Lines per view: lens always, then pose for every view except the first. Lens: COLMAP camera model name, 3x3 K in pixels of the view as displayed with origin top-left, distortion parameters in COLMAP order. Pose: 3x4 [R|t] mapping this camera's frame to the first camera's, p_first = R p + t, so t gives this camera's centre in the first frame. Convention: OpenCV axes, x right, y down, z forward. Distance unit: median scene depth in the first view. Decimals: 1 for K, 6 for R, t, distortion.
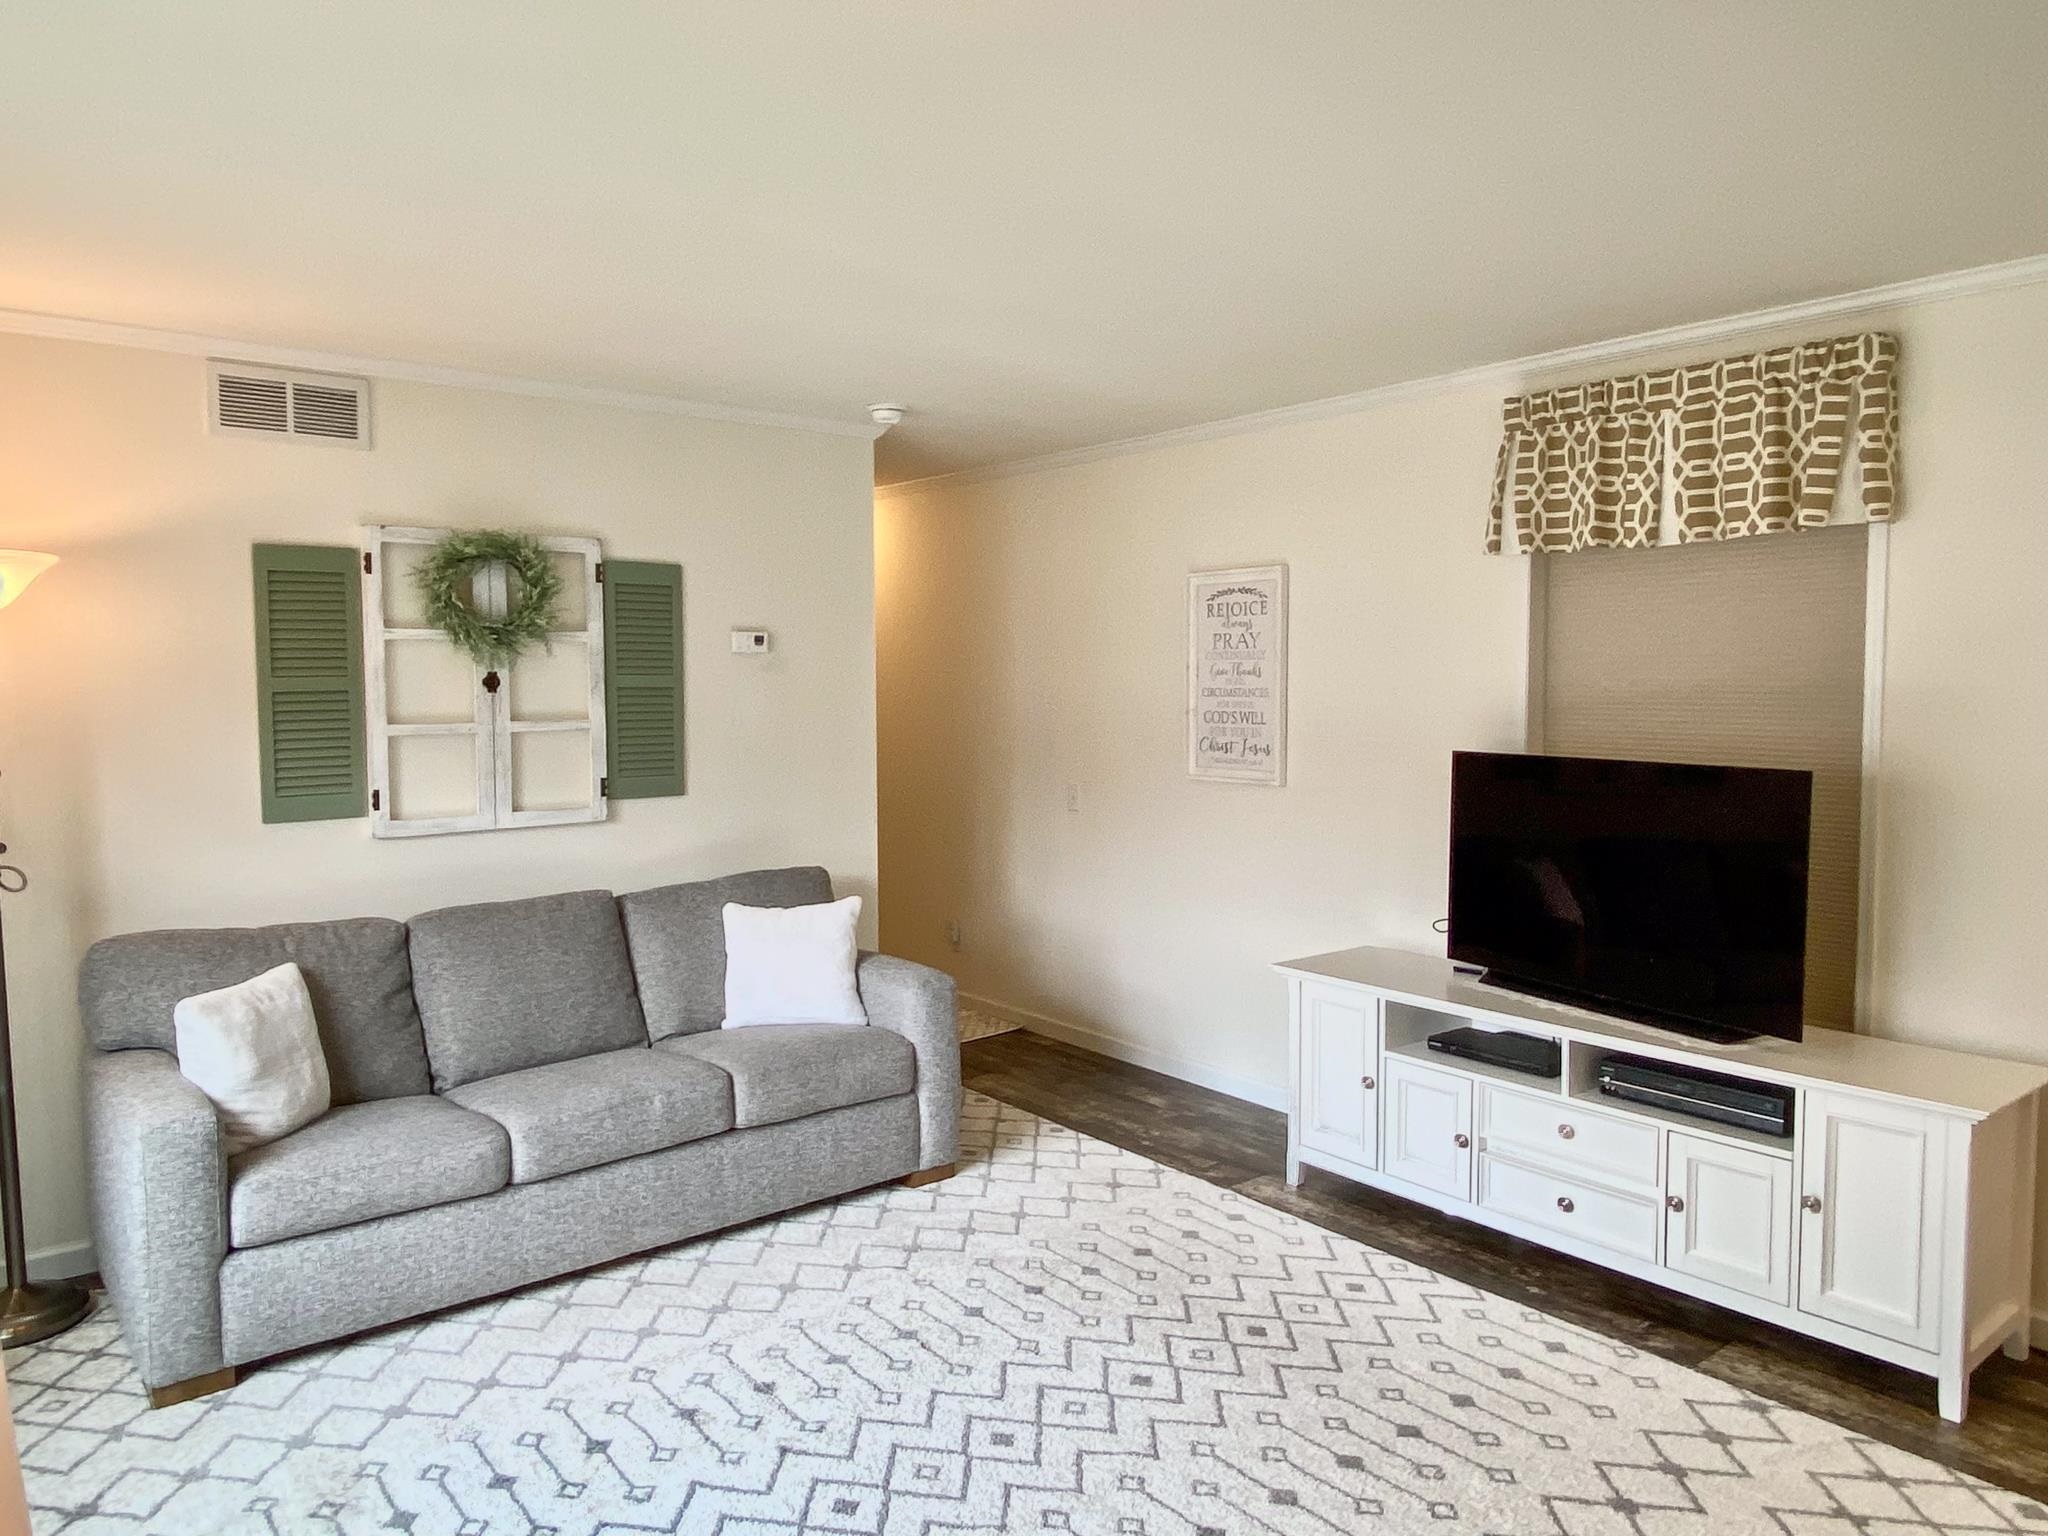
lens RADIAL K [[1374.5, 0, 1034.0], [0, 1374.5, 753.6], [0, 0, 1]] dist [0.045169, -0.044812]
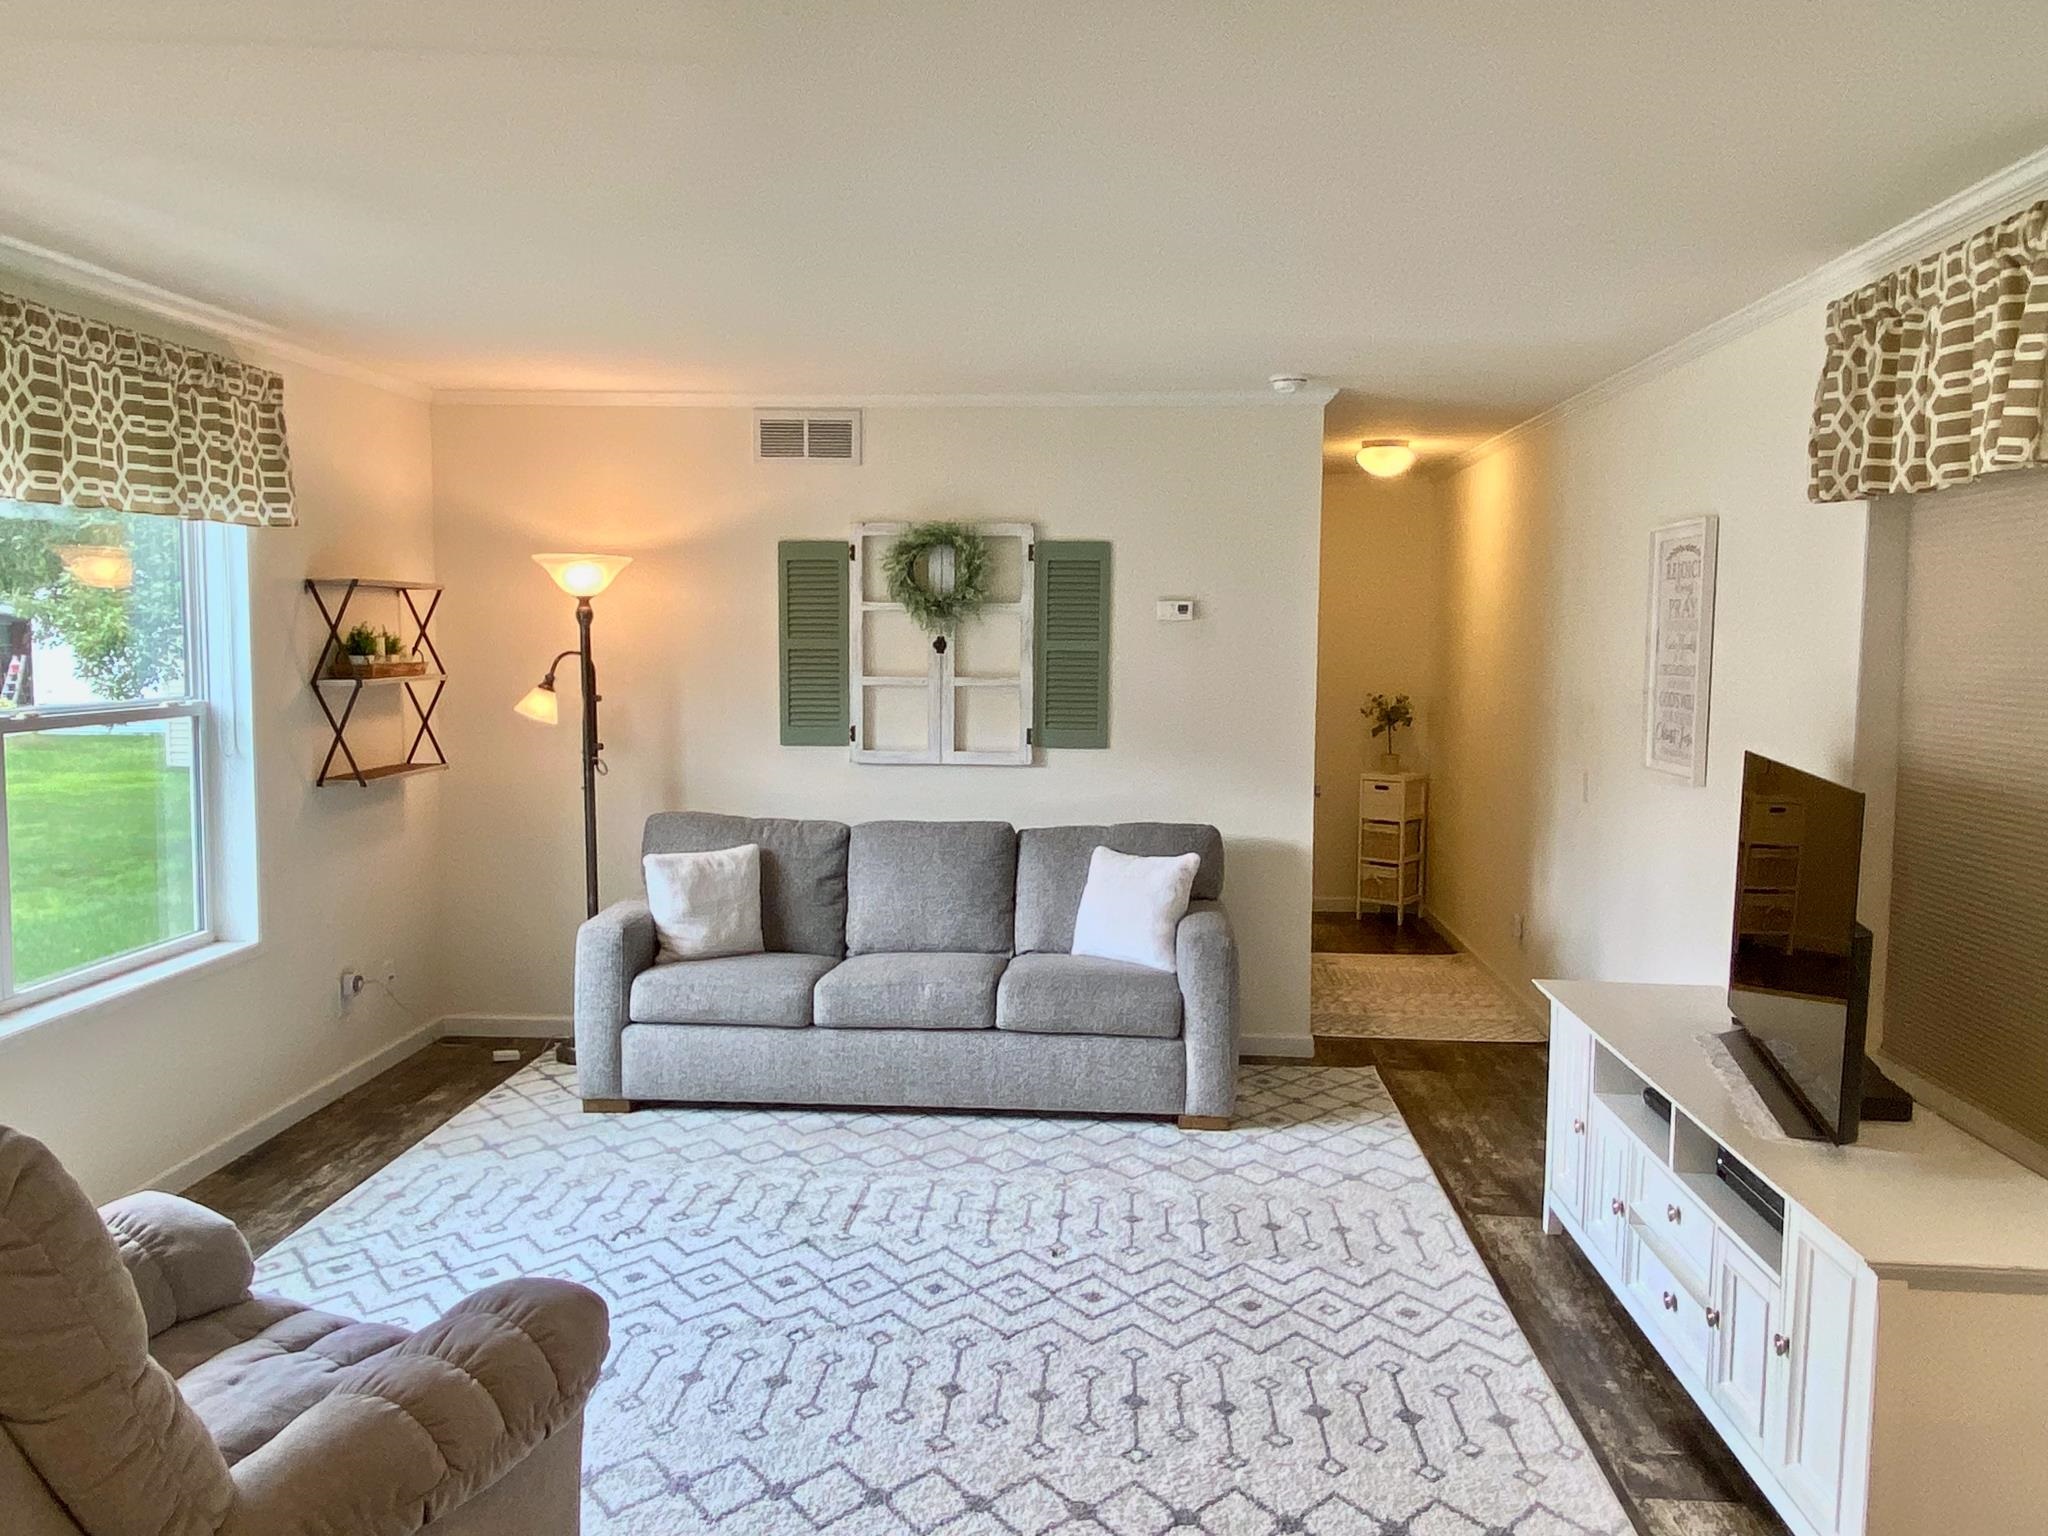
lens RADIAL K [[1535.4, 0, 1031.3], [0, 1535.4, 736.3], [0, 0, 1]] dist [0.064729, -0.074581]
pose [[0.729801, 0.058191, -0.681179, 0.680131], [-0.051817, 0.998213, 0.029758, -0.016789], [0.681694, 0.013579, 0.731512, 0.058051]]
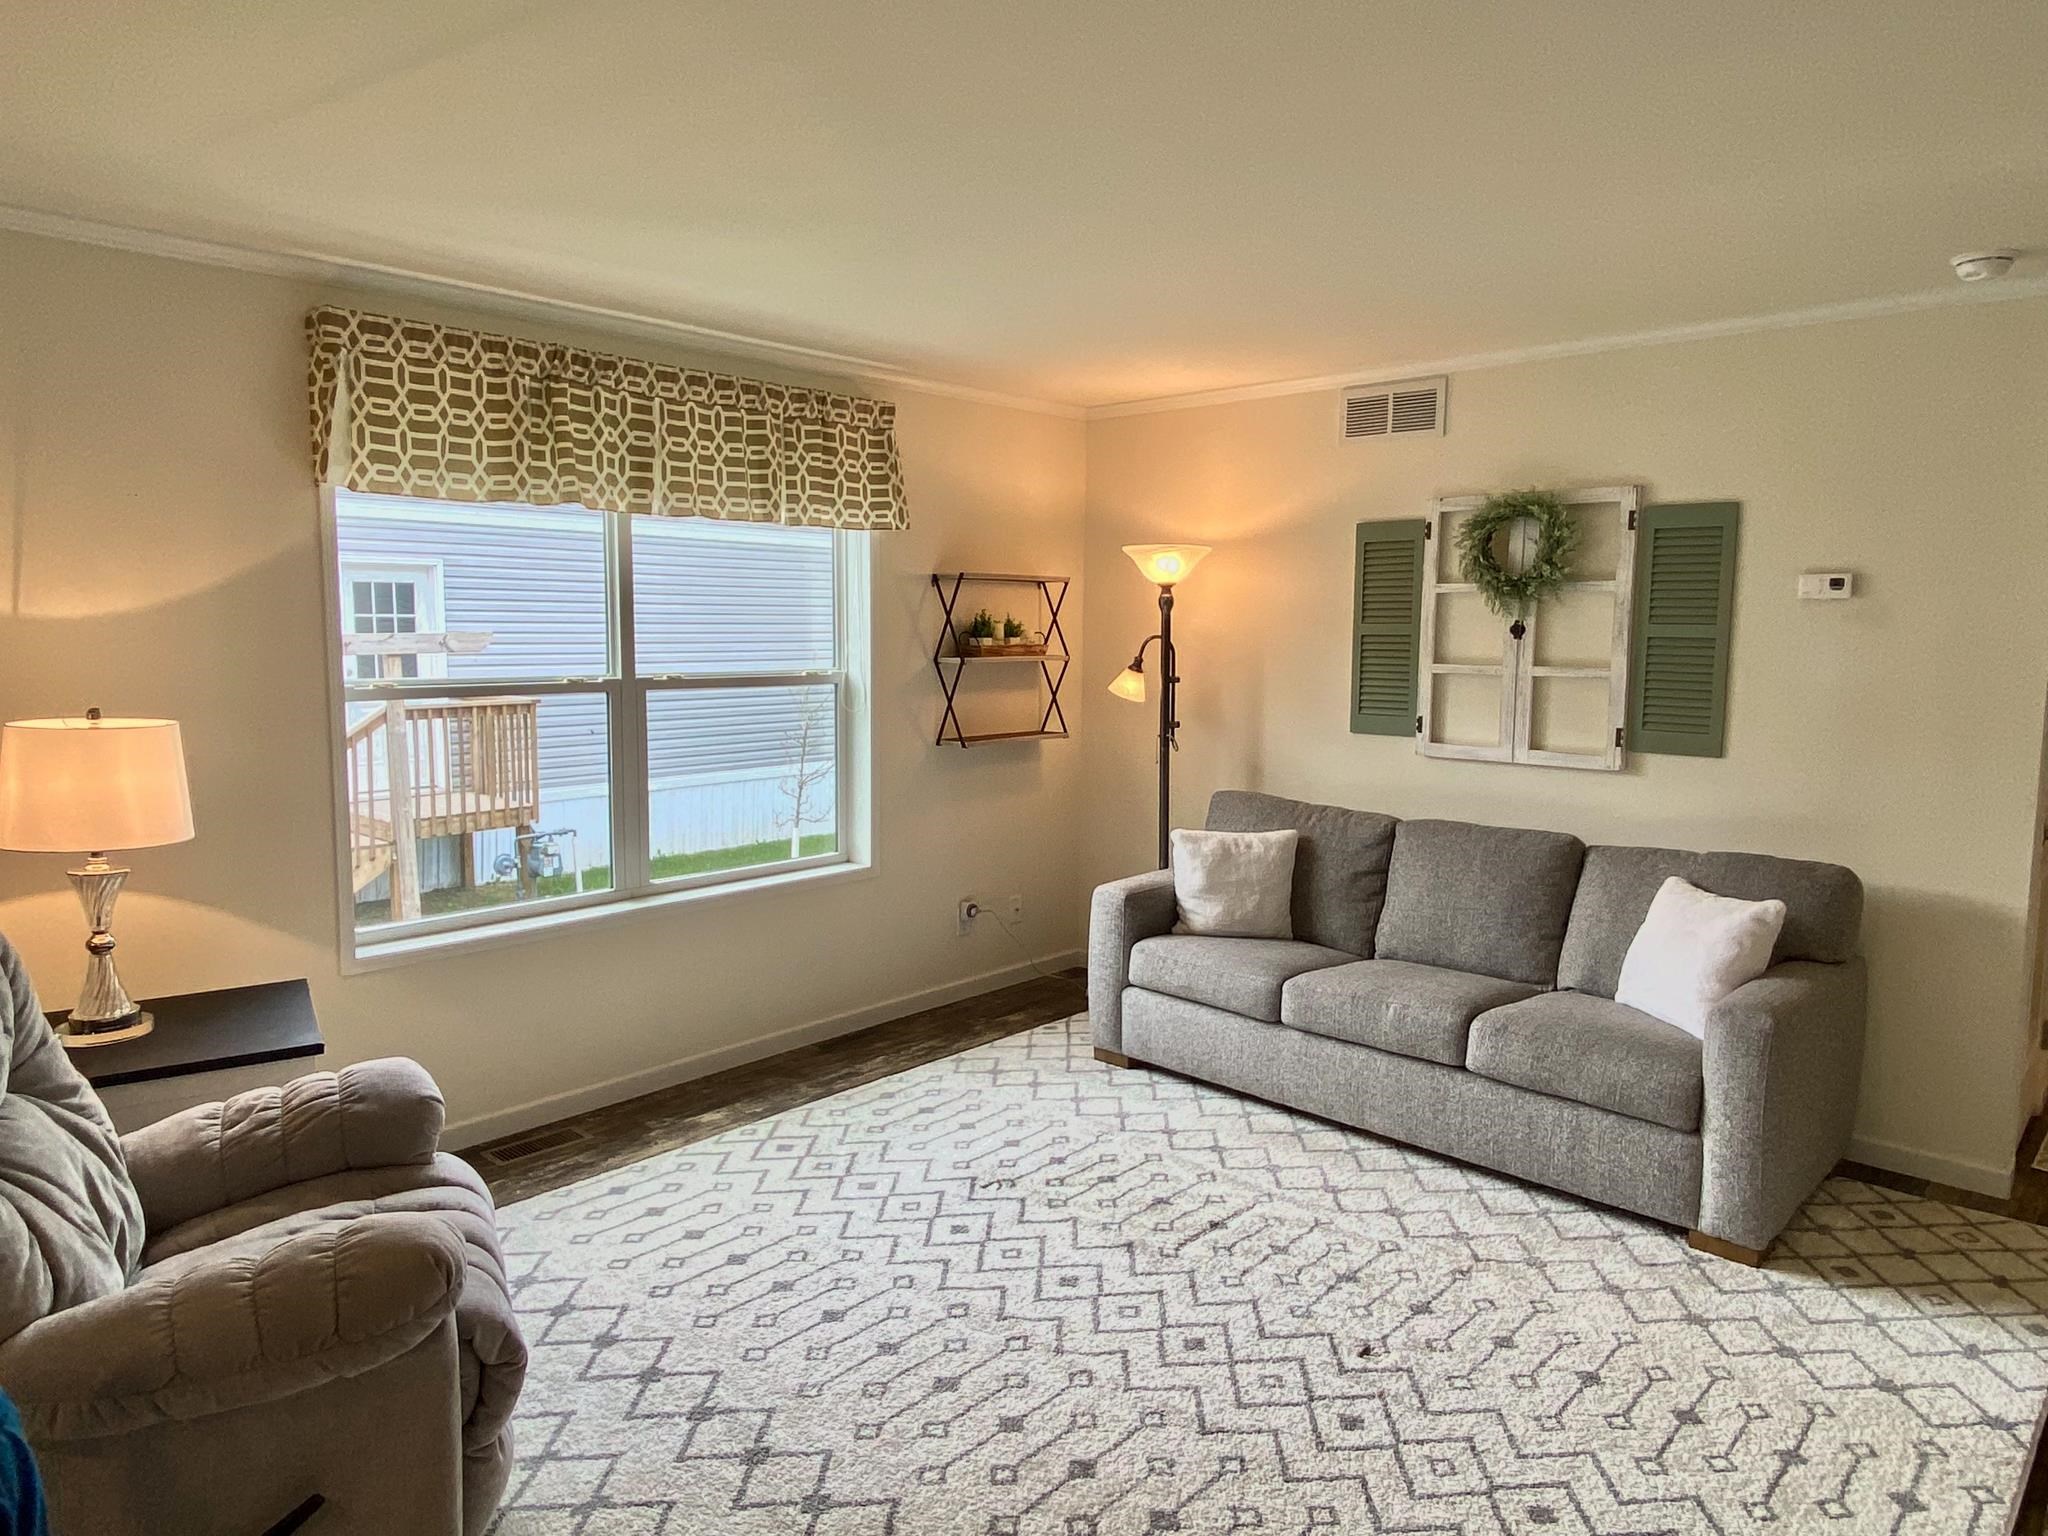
lens RADIAL K [[1300.5, 0, 1009.7], [0, 1300.5, 754.7], [0, 0, 1]] dist [0.051702, -0.054362]
pose [[0.122588, 0.108864, -0.986469, 0.673017], [-0.066758, 0.992619, 0.101247, -0.034942], [0.990210, 0.053443, 0.128951, 0.524320]]
